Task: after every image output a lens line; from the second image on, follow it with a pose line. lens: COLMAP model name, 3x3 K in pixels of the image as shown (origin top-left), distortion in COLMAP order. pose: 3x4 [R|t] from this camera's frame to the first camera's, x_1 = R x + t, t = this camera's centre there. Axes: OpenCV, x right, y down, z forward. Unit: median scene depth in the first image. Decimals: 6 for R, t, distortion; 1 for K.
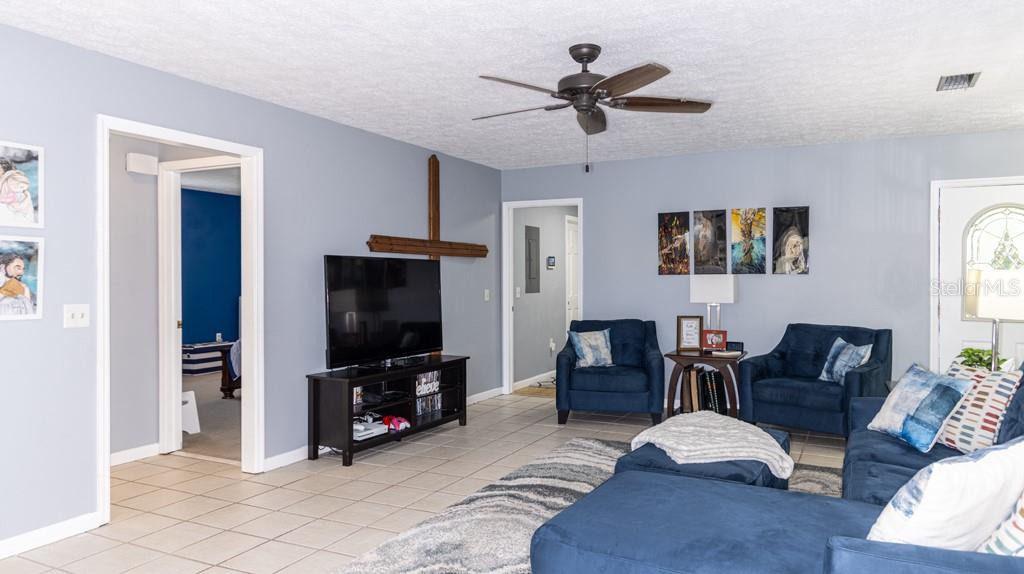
lens RADIAL K [[660.0, 0, 527.3], [0, 660.0, 283.2], [0, 0, 1]] dist [0.006508, 0.004095]
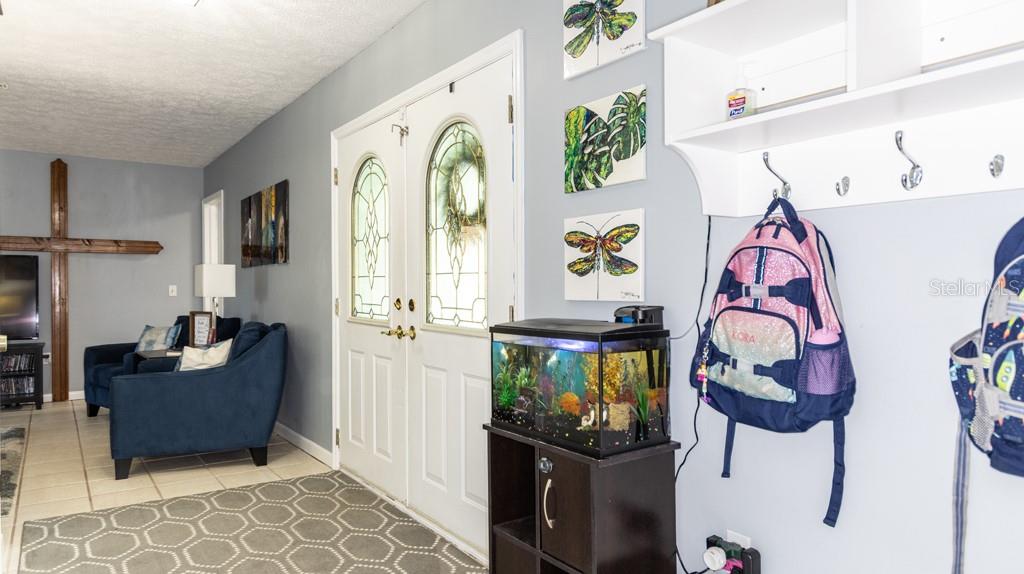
lens RADIAL K [[660.0, 0, 514.8], [0, 660.0, 291.6], [0, 0, 1]] dist [0.006508, 0.004095]
pose [[0.879093, 0.003074, -0.476640, 1.045340], [-0.005135, 0.999982, -0.003023, 0.023242], [0.476622, 0.005105, 0.879093, 0.402693]]
